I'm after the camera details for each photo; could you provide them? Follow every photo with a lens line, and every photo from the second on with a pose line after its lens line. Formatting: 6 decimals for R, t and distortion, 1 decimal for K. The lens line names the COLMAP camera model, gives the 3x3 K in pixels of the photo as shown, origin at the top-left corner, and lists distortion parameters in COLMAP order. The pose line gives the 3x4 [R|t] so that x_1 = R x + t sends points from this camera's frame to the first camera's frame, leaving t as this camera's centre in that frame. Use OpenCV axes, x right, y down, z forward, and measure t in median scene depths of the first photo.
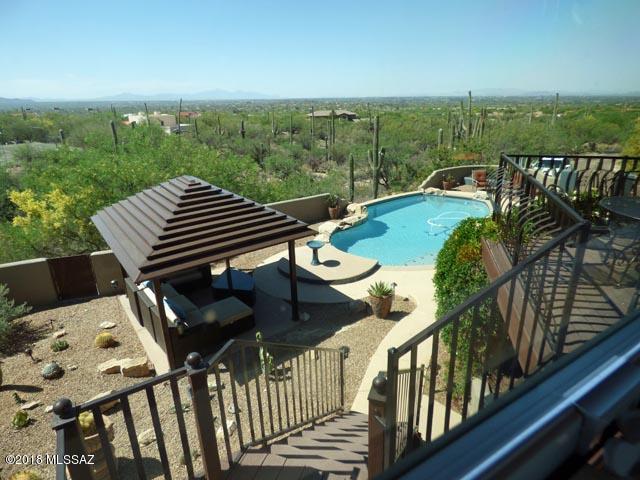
lens RADIAL K [[392.9, 0, 320.0], [0, 392.9, 240.0], [0, 0, 1]] dist [0.000668, -0.000201]
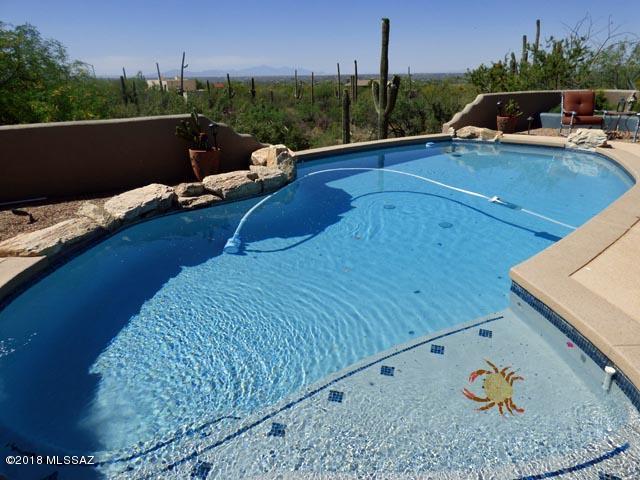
lens RADIAL K [[392.9, 0, 320.0], [0, 392.9, 240.0], [0, 0, 1]] dist [0.000668, -0.000201]
pose [[0.994743, 0.039473, -0.094494, 0.153027], [-0.034187, 0.997794, 0.056911, -0.016774], [0.096532, -0.053381, 0.993897, 0.505934]]
